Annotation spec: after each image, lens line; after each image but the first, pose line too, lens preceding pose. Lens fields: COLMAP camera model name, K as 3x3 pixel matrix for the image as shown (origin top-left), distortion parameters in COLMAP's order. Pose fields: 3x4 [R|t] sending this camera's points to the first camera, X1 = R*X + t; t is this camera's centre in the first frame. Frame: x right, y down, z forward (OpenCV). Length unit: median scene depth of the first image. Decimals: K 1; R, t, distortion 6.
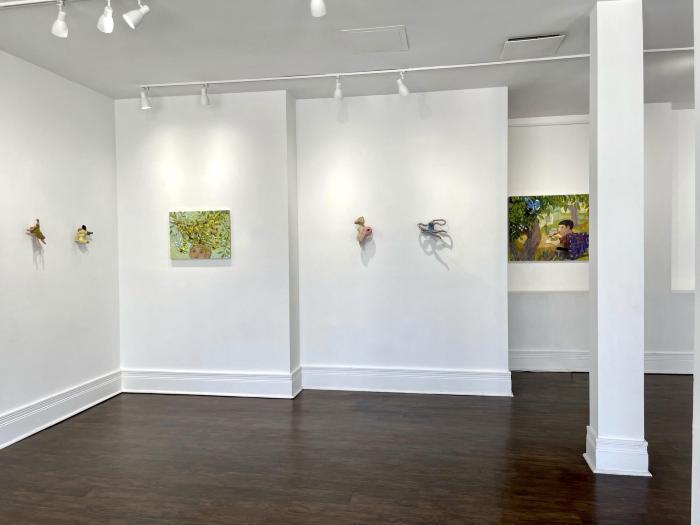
lens RADIAL K [[529.7, 0, 350.0], [0, 529.7, 262.5], [0, 0, 1]] dist [0.006312, -0.001500]
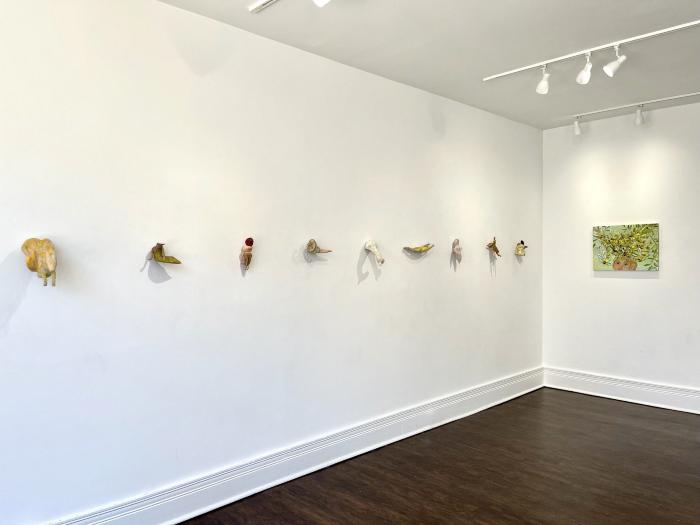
lens RADIAL K [[529.7, 0, 350.0], [0, 529.7, 262.5], [0, 0, 1]] dist [0.006312, -0.001500]
pose [[0.803186, 0.013208, -0.595582, -0.116515], [-0.022401, 0.999717, -0.008039, -0.002661], [0.595307, 0.019798, 0.803254, -0.206139]]
